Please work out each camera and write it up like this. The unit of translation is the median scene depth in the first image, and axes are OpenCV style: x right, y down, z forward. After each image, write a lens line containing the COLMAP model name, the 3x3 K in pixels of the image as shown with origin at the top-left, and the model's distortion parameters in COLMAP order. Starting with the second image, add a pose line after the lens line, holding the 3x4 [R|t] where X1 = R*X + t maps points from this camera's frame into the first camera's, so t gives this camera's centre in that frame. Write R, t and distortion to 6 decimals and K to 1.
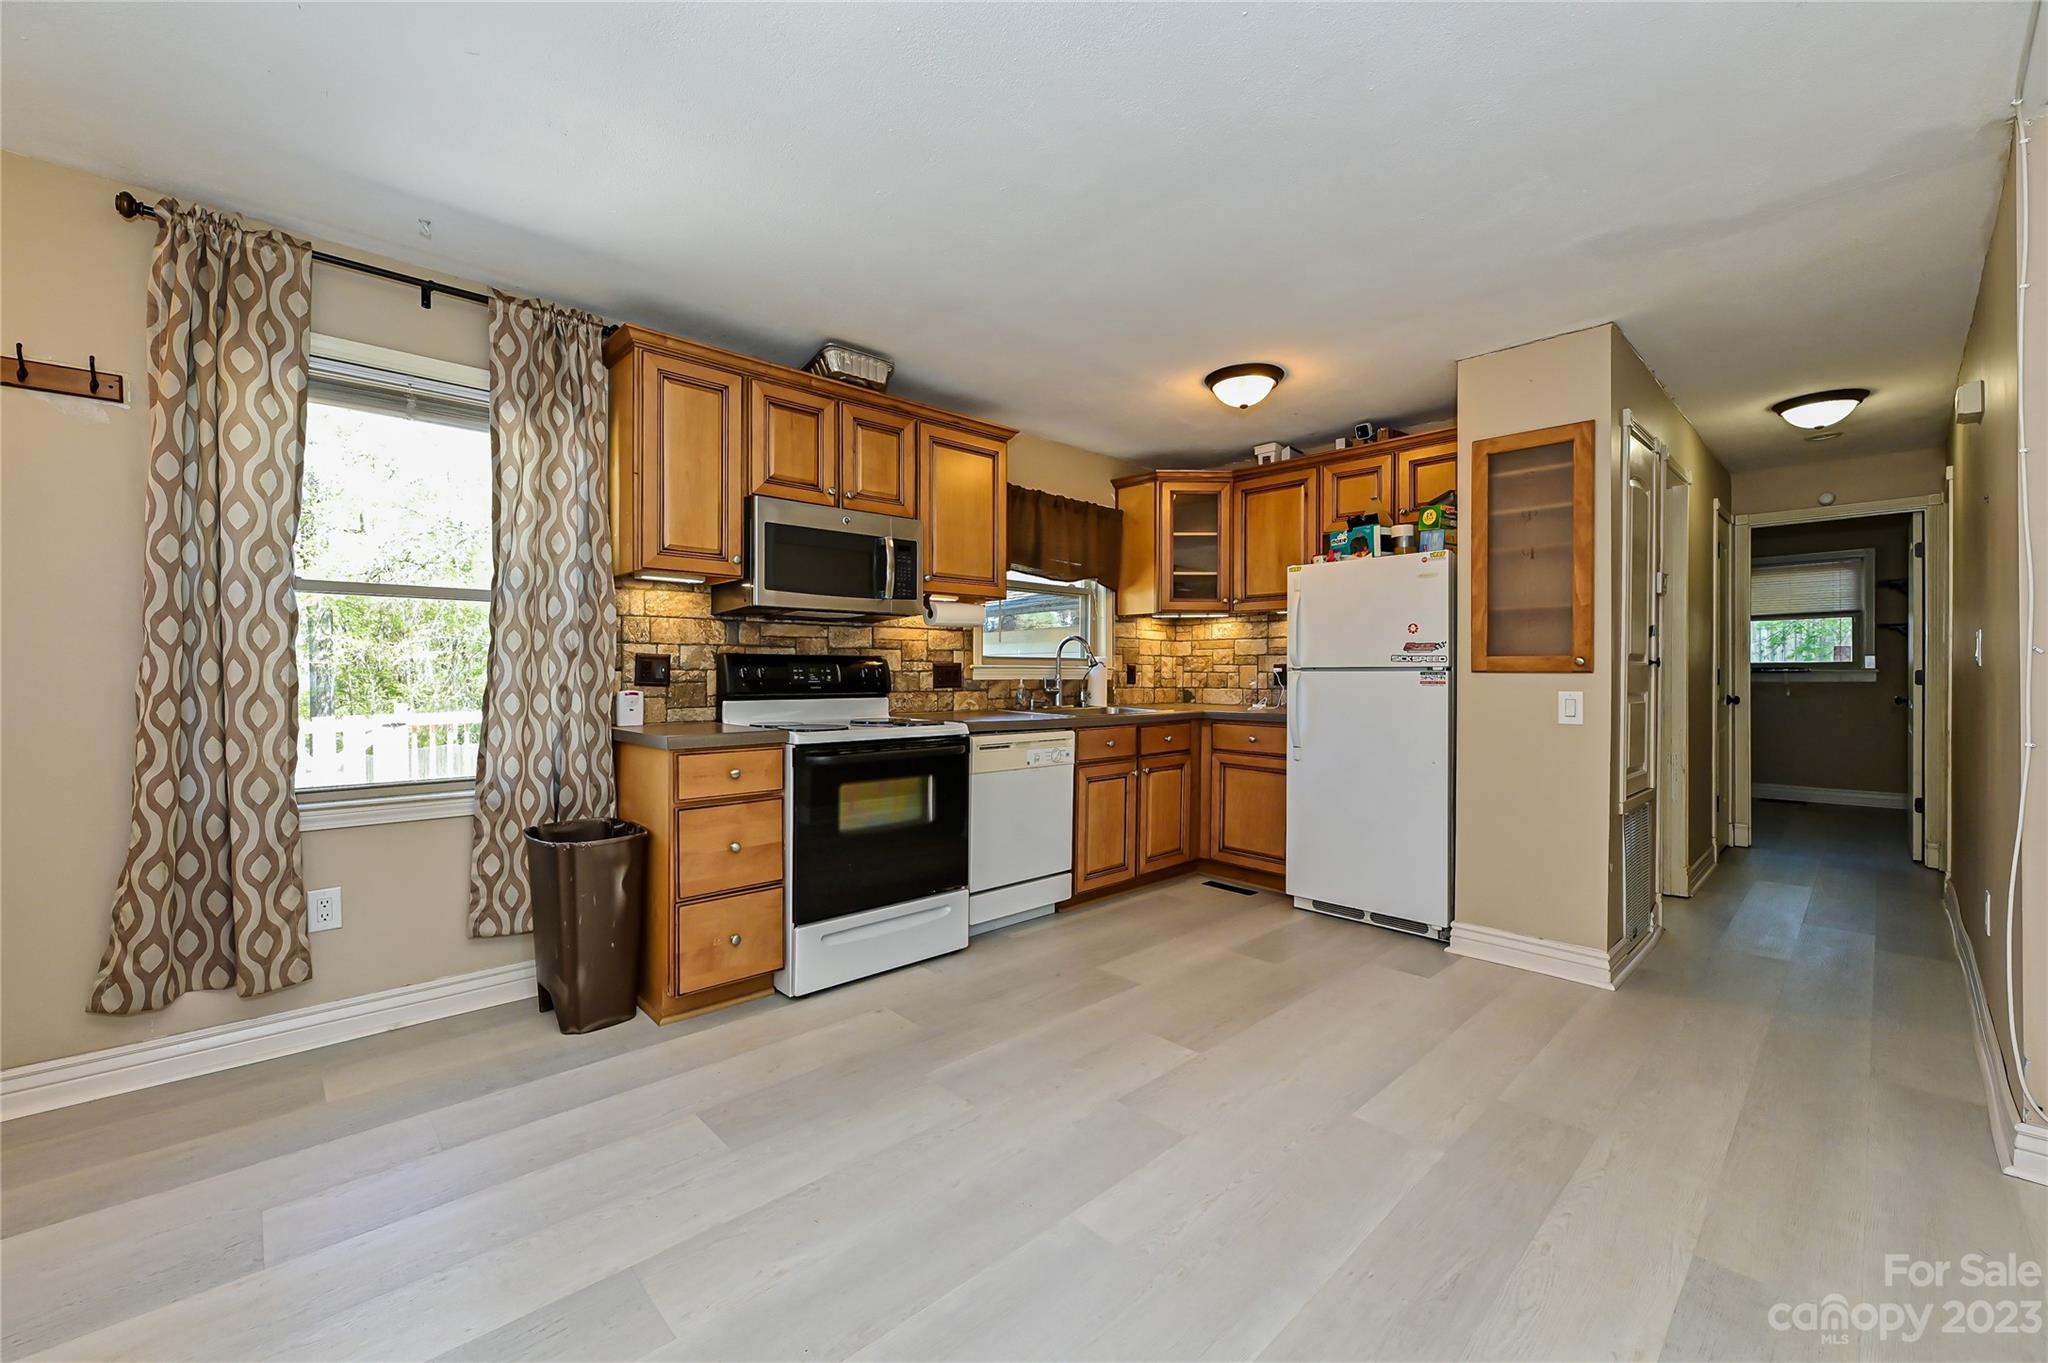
lens RADIAL K [[819.9, 0, 1015.4], [0, 819.9, 677.0], [0, 0, 1]] dist [0.000297, 0.000117]
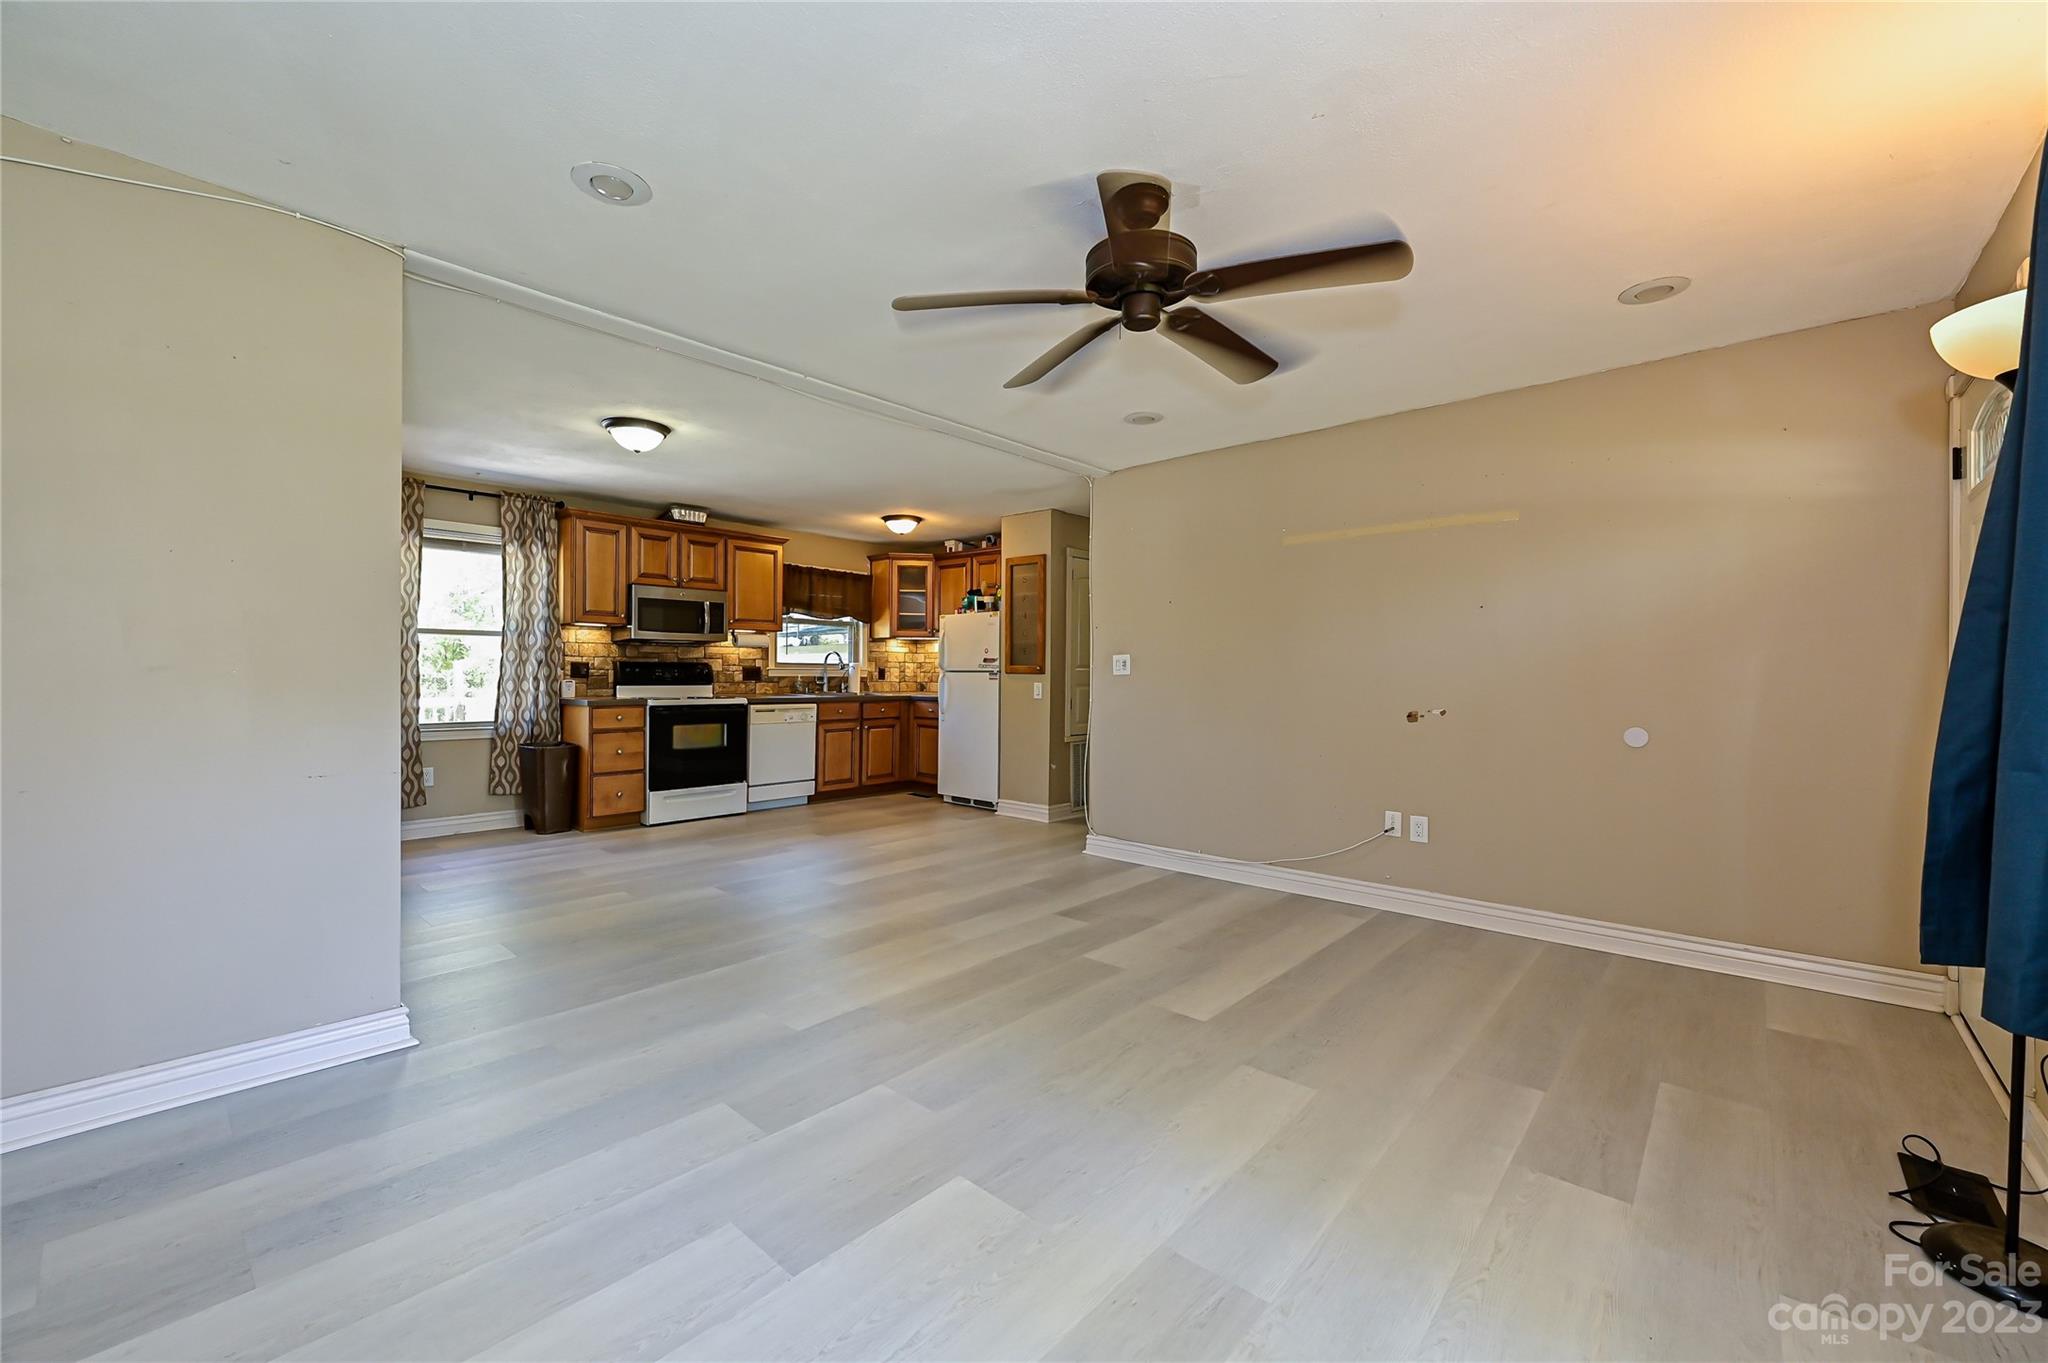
lens RADIAL K [[817.0, 0, 1019.2], [0, 817.0, 681.7], [0, 0, 1]] dist [-0.001004, 0.000868]
pose [[0.996311, 0.005256, 0.085650, 0.406387], [-0.005790, 0.999965, 0.005984, 0.002209], [-0.085615, -0.006458, 0.996307, -0.962788]]
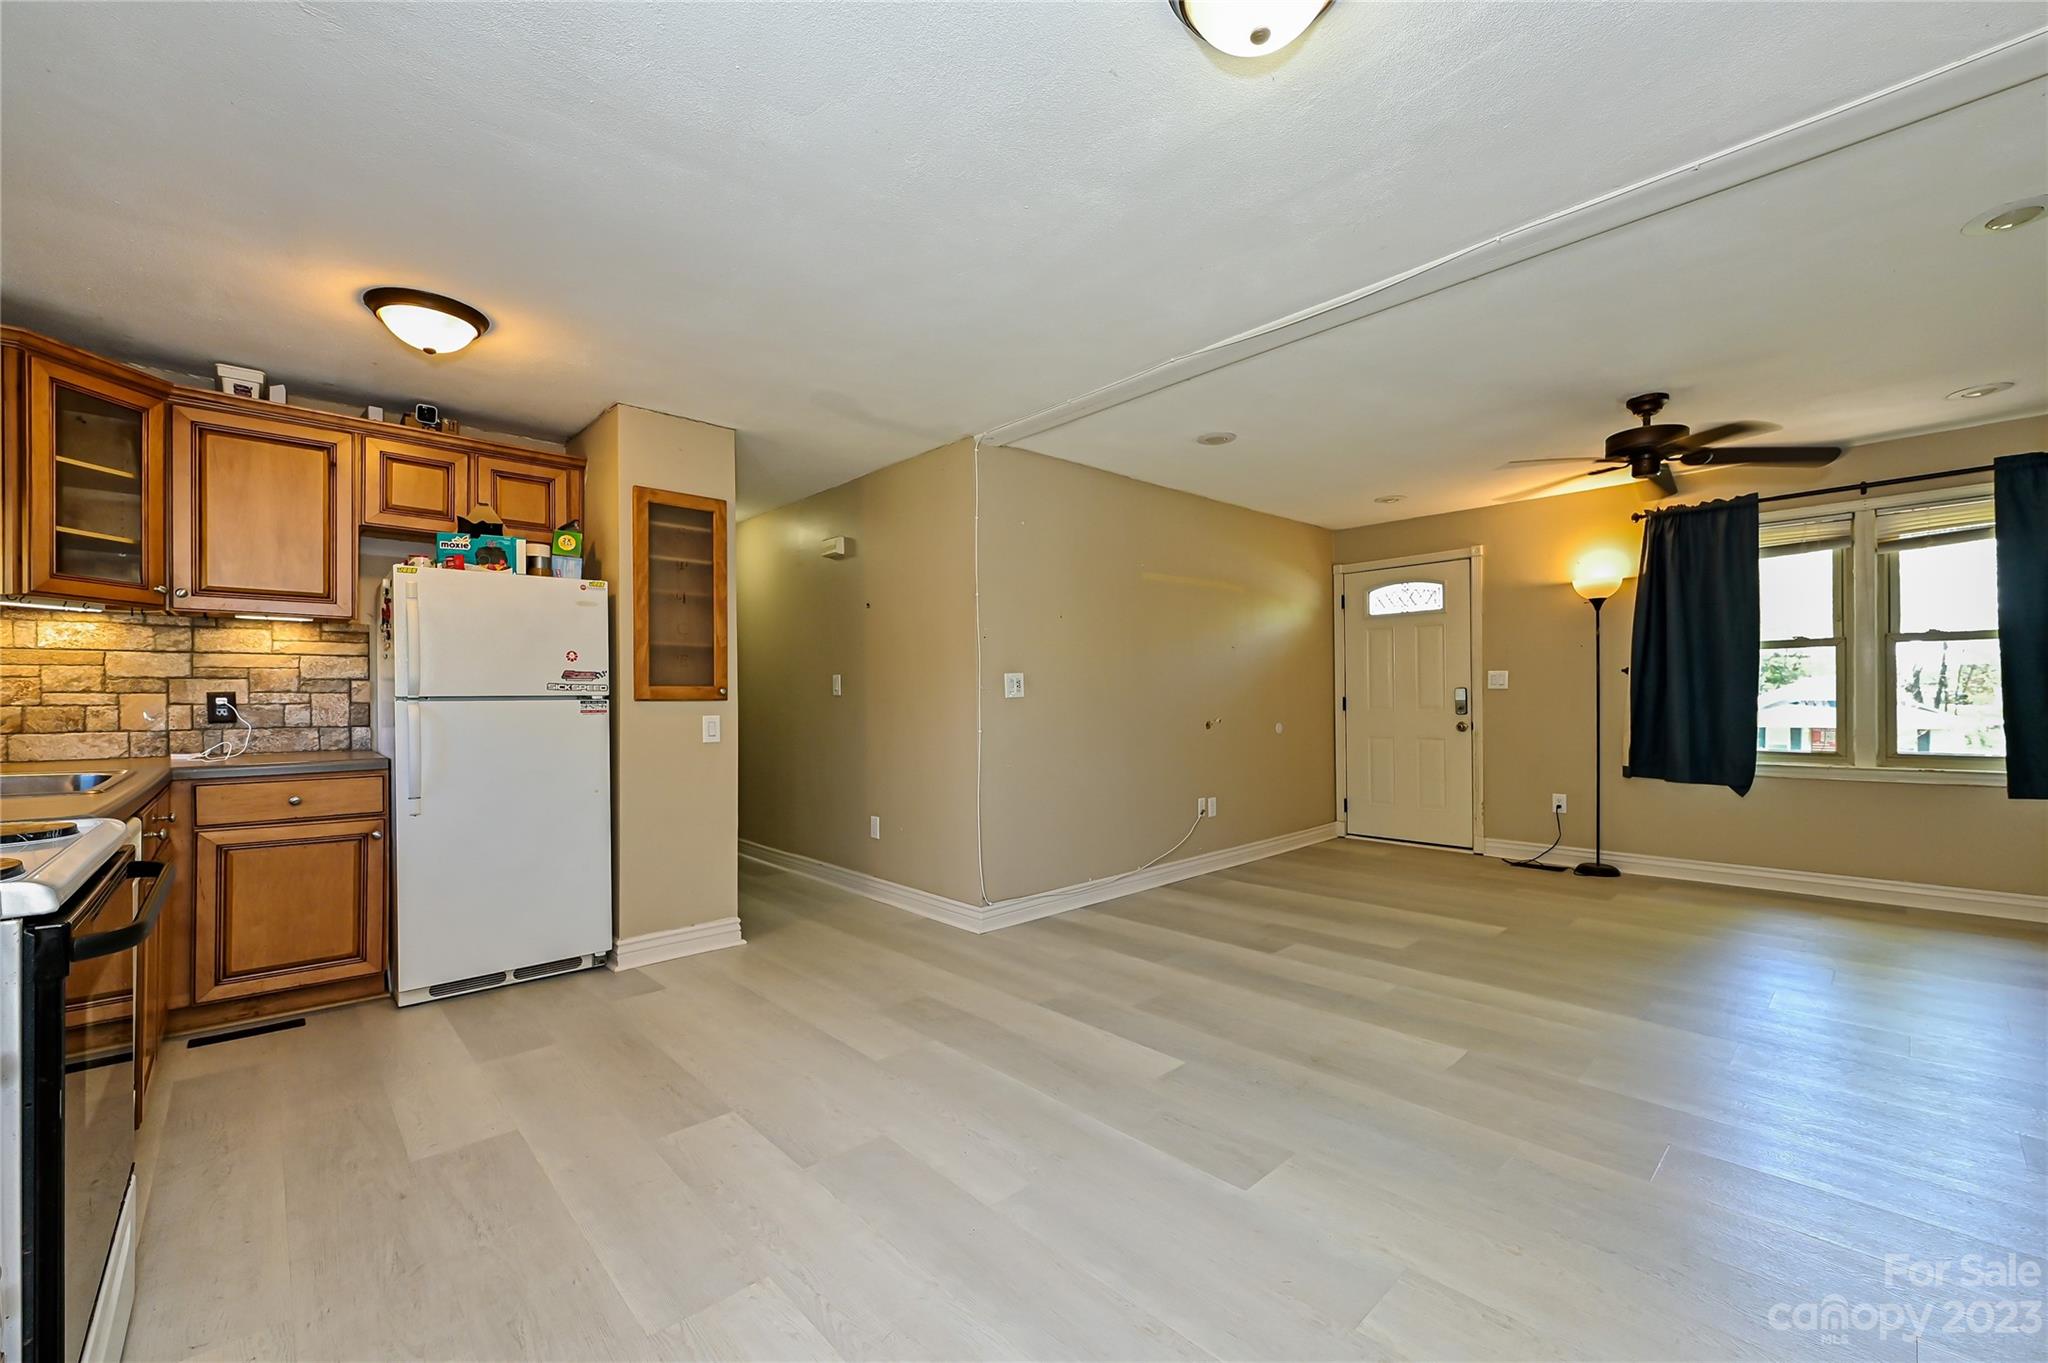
lens RADIAL K [[824.0, 0, 1030.4], [0, 824.0, 697.9], [0, 0, 1]] dist [-0.000247, -0.000168]
pose [[-0.001918, -0.001006, 0.999998, -0.503828], [0.014308, 0.999897, 0.001033, -0.002813], [-0.999896, 0.014310, -0.001903, 0.470075]]
